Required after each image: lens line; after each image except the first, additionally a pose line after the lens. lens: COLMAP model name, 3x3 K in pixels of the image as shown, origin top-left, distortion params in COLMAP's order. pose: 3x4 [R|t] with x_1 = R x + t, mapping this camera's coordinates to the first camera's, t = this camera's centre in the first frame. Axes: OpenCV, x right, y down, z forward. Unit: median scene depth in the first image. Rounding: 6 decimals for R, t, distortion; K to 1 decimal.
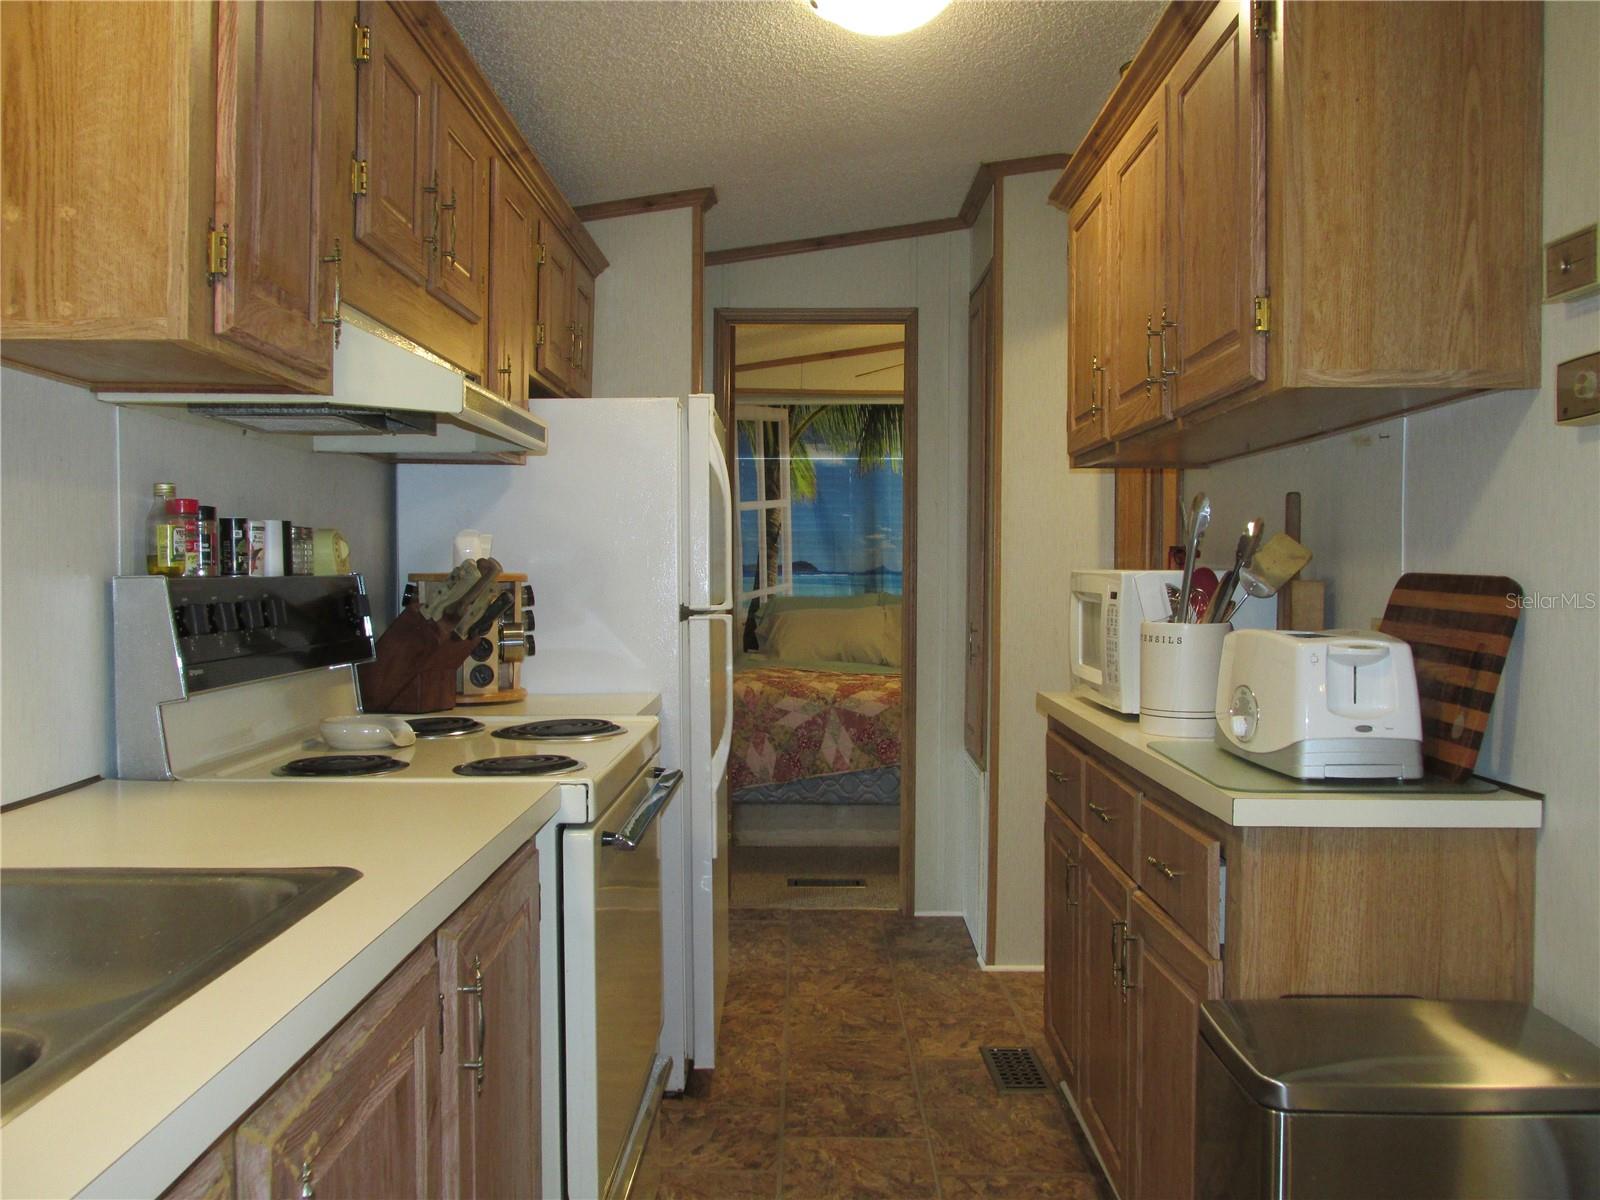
lens RADIAL K [[1335.6, 0, 801.8], [0, 1335.6, 589.0], [0, 0, 1]] dist [-0.029973, 0.006184]
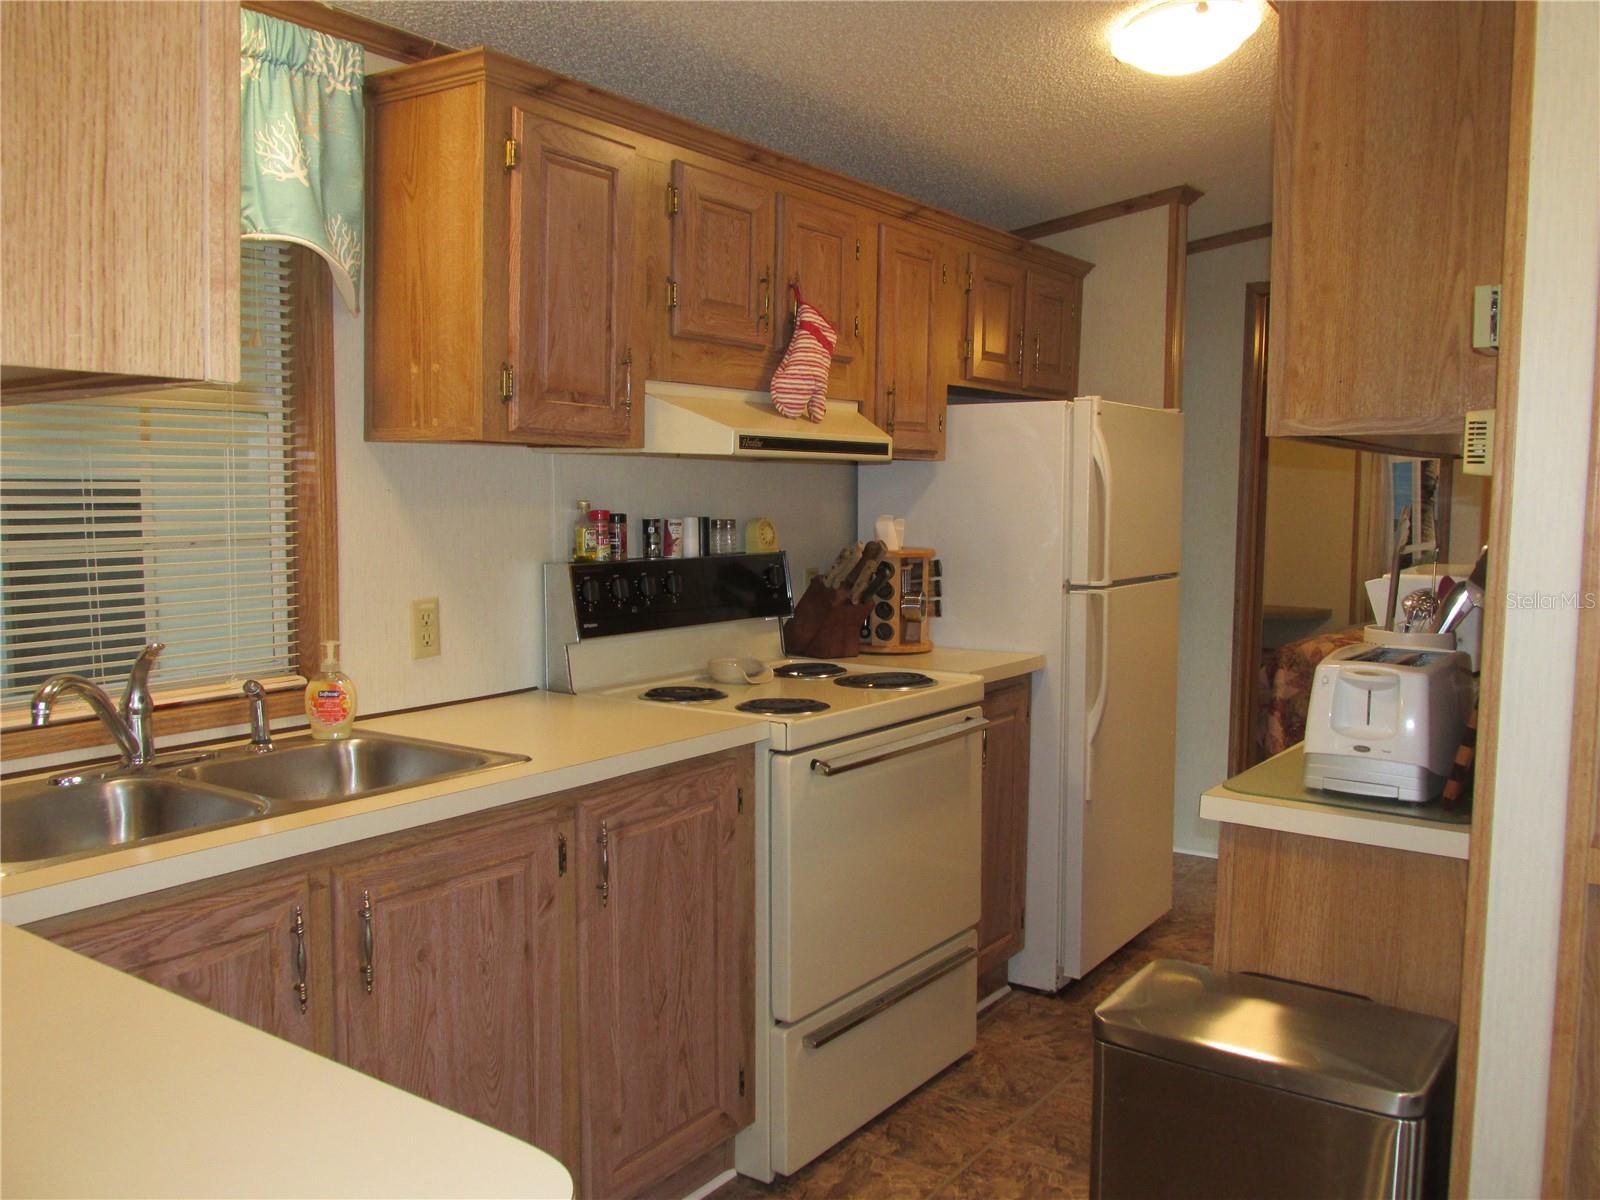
lens RADIAL K [[1335.6, 0, 801.8], [0, 1335.6, 589.0], [0, 0, 1]] dist [-0.029973, 0.006184]
pose [[0.818864, 0.049820, -0.571821, 0.686071], [-0.017295, 0.997915, 0.062177, -0.086595], [0.573727, -0.041025, 0.818019, -0.141499]]
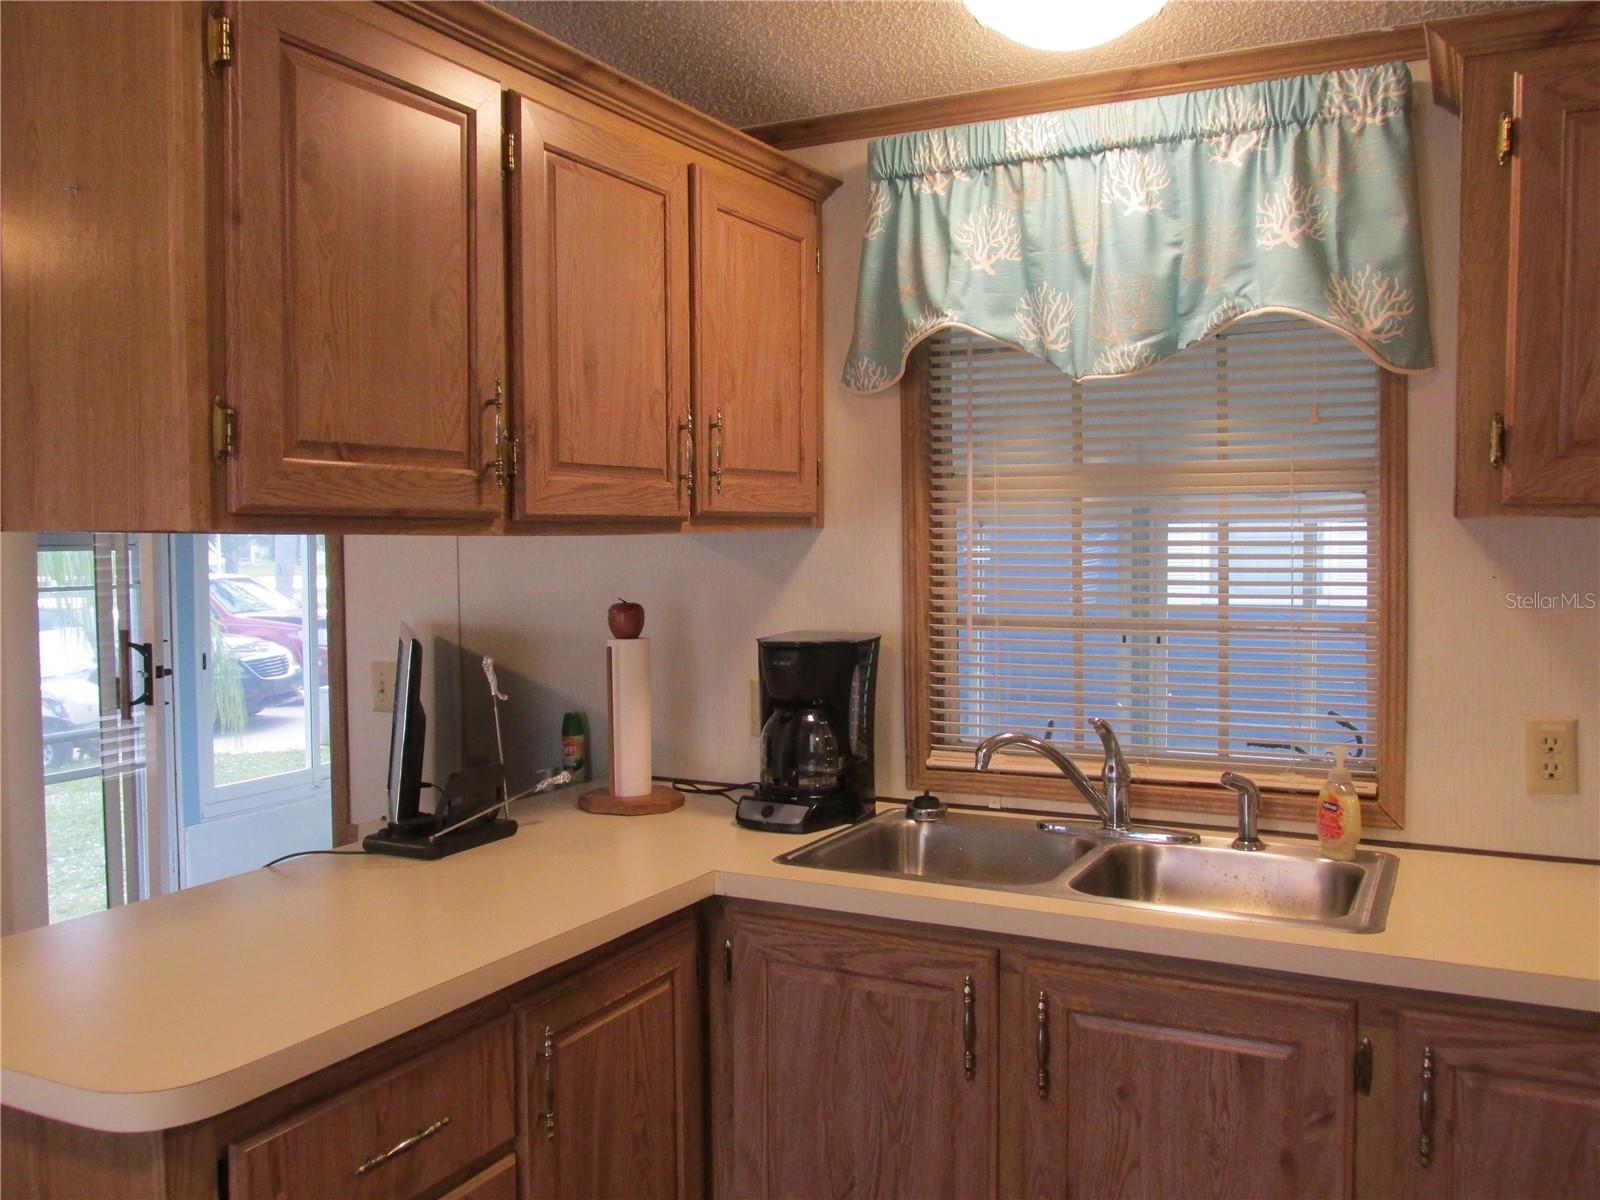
lens RADIAL K [[1335.6, 0, 801.8], [0, 1335.6, 589.0], [0, 0, 1]] dist [-0.029973, 0.006184]
pose [[-0.447008, 0.034322, -0.893871, 0.804089], [-0.015003, 0.998835, 0.045855, -0.131765], [0.894404, 0.033908, -0.445973, 0.794421]]
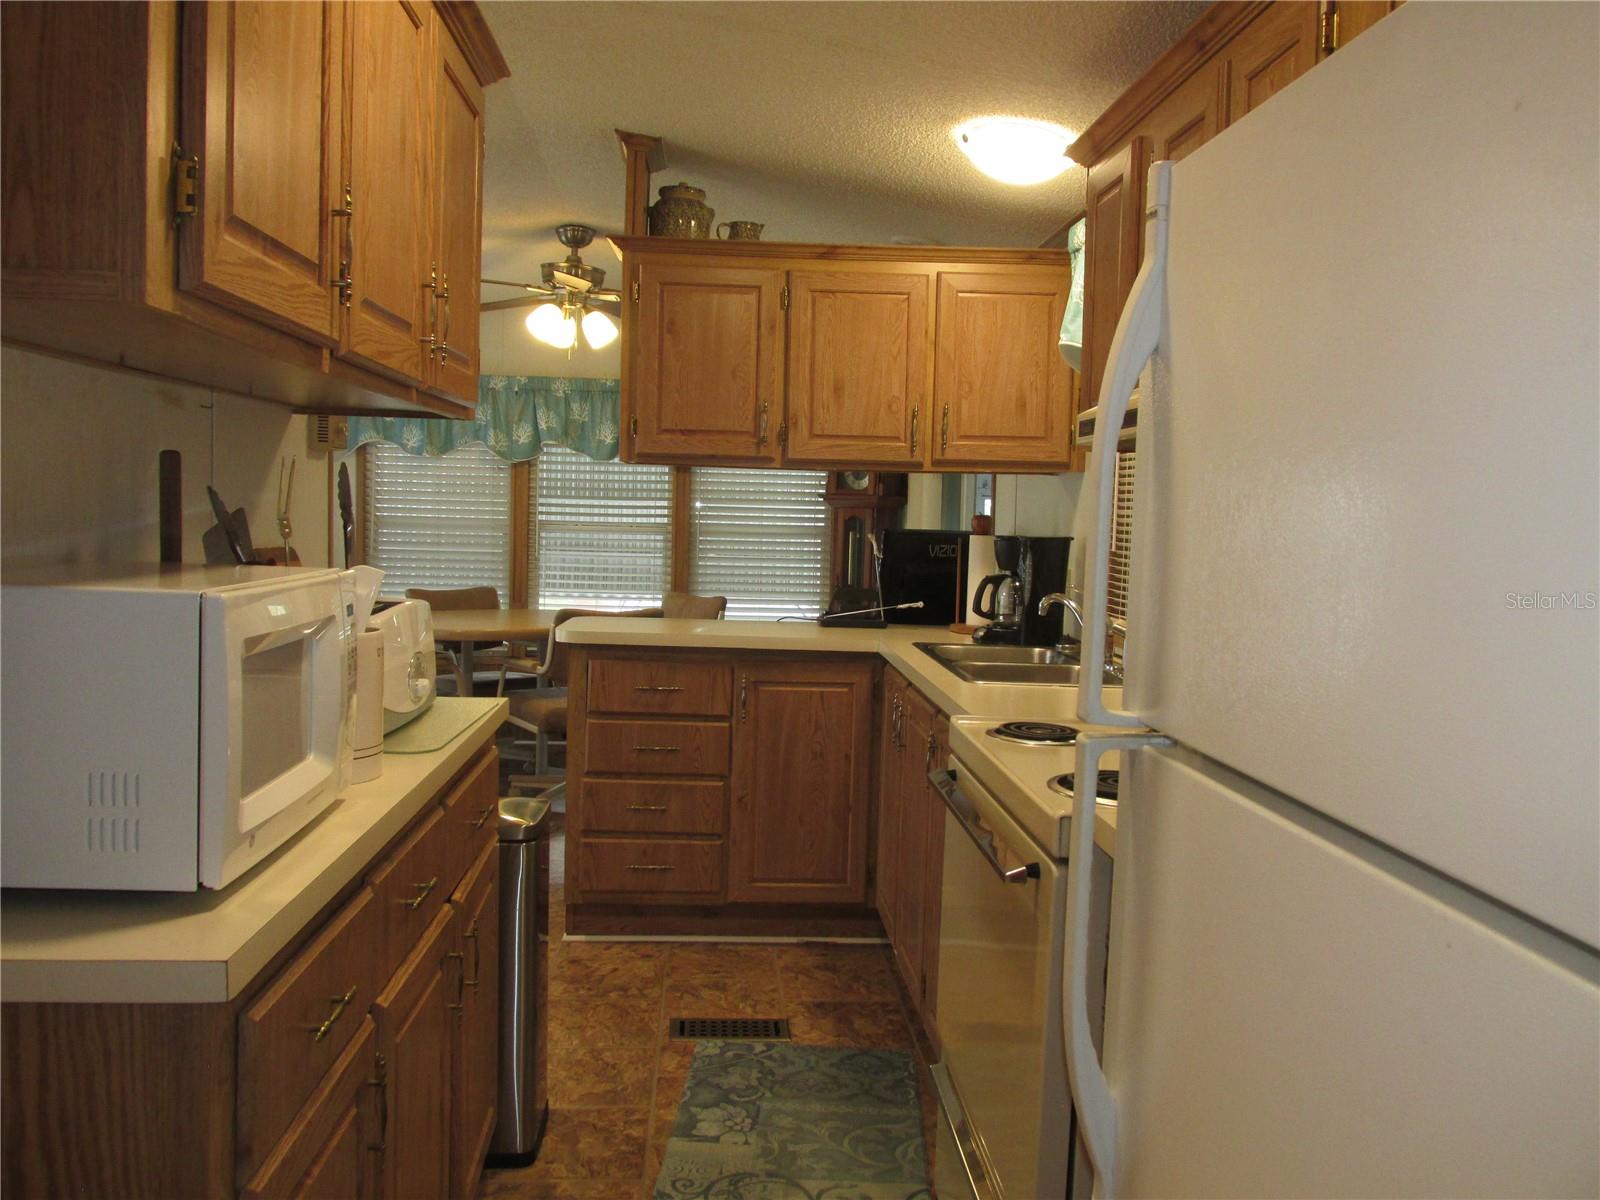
lens RADIAL K [[1335.6, 0, 801.8], [0, 1335.6, 589.0], [0, 0, 1]] dist [-0.029973, 0.006184]
pose [[-0.997342, -0.026662, -0.067806, 0.100821], [-0.031998, 0.996371, 0.078871, -0.095887], [0.065457, 0.080831, -0.994576, 2.473940]]
